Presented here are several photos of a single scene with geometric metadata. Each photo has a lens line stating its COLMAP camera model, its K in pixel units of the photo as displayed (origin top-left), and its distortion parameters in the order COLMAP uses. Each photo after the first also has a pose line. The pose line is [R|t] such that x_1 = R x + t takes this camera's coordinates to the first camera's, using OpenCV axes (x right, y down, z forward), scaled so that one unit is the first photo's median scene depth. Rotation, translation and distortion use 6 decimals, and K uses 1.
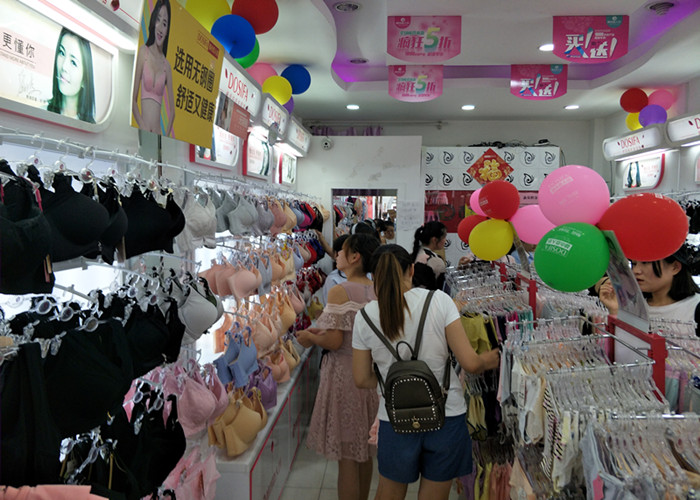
lens RADIAL K [[567.8, 0, 349.5], [0, 567.8, 248.8], [0, 0, 1]] dist [0.007288, -0.028673]
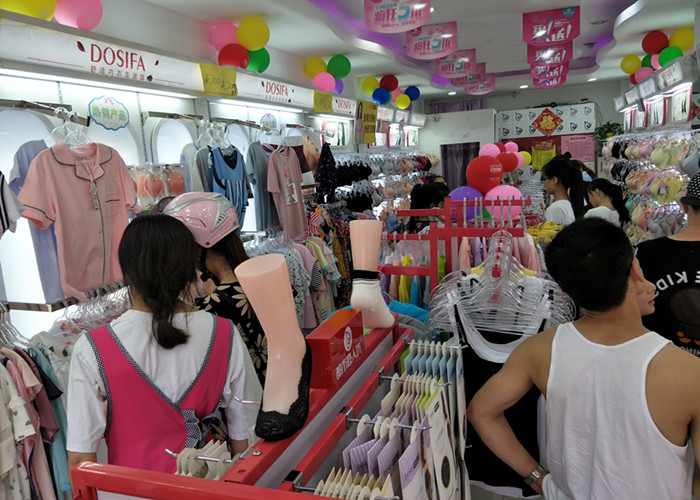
lens RADIAL K [[567.7, 0, 347.8], [0, 567.7, 250.6], [0, 0, 1]] dist [0.003773, 0.002413]
pose [[0.962442, -0.030579, -0.269759, 0.197037], [0.059003, 0.993446, 0.097896, 0.034177], [0.264997, -0.110136, 0.957939, -0.964177]]
